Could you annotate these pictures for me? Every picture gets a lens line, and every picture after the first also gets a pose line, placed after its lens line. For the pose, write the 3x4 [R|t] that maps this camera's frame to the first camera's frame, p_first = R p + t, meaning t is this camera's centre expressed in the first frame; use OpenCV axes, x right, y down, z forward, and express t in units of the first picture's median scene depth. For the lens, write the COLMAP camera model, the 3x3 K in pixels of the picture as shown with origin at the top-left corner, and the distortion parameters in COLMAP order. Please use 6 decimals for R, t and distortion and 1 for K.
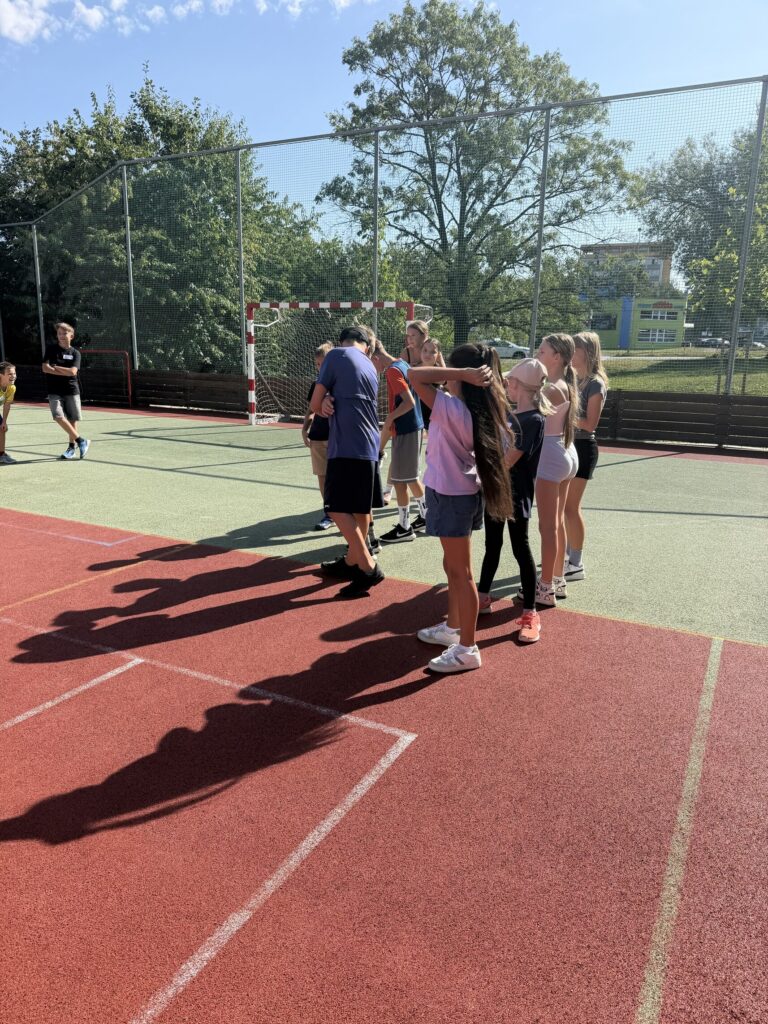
lens RADIAL K [[742.7, 0, 384.0], [0, 742.7, 512.0], [0, 0, 1]] dist [-0.001699, 0.001126]
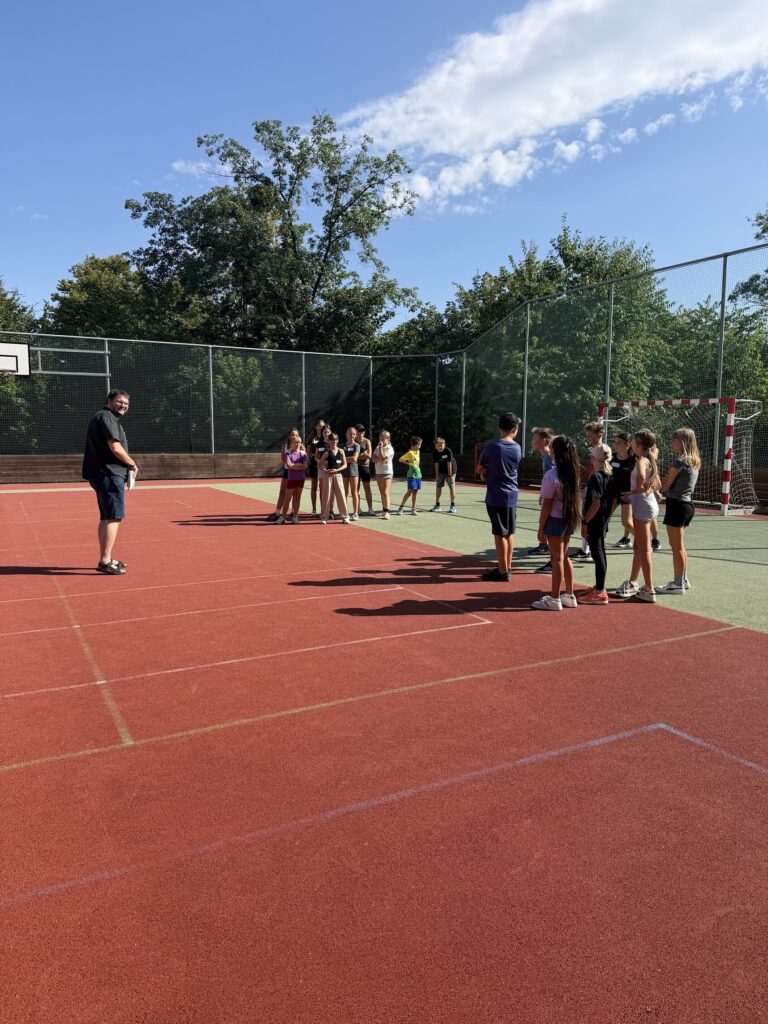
lens RADIAL K [[735.8, 0, 384.0], [0, 735.8, 512.0], [0, 0, 1]] dist [0.001160, -0.087085]
pose [[0.834632, 0.036393, -0.549605, 0.136193], [-0.101426, 0.990907, -0.088412, 0.031118], [0.541390, 0.129535, 0.830733, -0.138046]]
